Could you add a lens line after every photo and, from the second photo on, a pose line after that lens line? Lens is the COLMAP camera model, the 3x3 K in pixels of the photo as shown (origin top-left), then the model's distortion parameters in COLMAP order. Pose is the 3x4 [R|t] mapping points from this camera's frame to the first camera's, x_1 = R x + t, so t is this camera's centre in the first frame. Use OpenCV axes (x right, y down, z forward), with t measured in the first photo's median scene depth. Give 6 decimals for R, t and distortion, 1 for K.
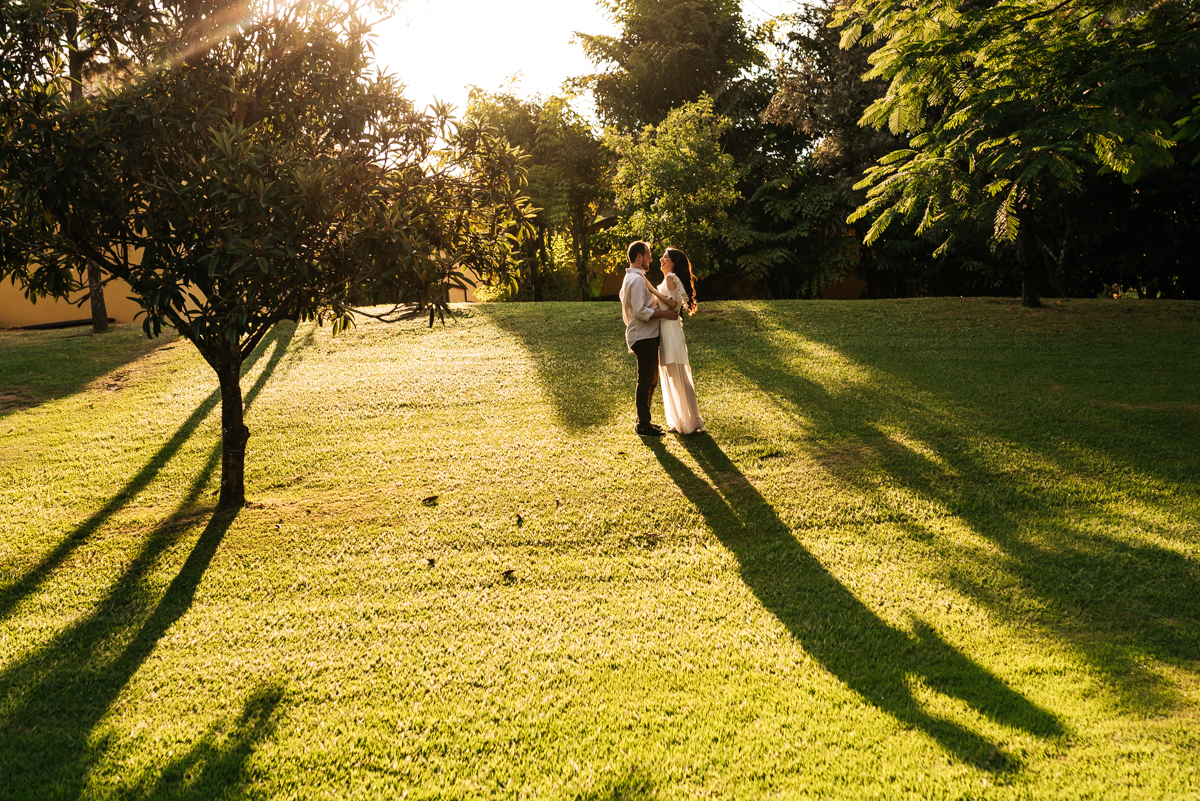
lens RADIAL K [[1147.4, 0, 601.0], [0, 1147.4, 419.9], [0, 0, 1]] dist [-0.014792, 0.002220]
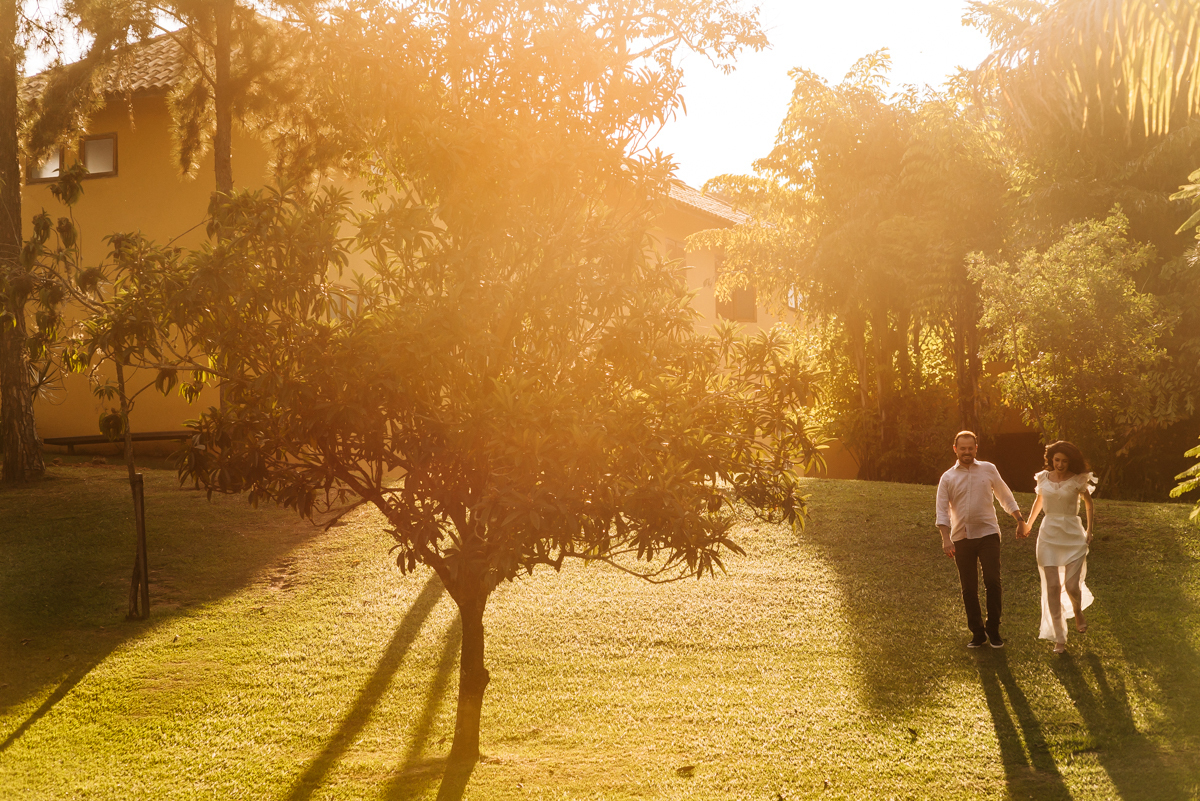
lens RADIAL K [[2565.2, 0, 600.0], [0, 2565.2, 400.5], [0, 0, 1]] dist [0.015113, -0.065616]
pose [[0.980360, 0.054711, -0.189477, 0.131564], [-0.068475, 0.995409, -0.066871, -0.069460], [0.184948, 0.078532, 0.979606, -0.877615]]
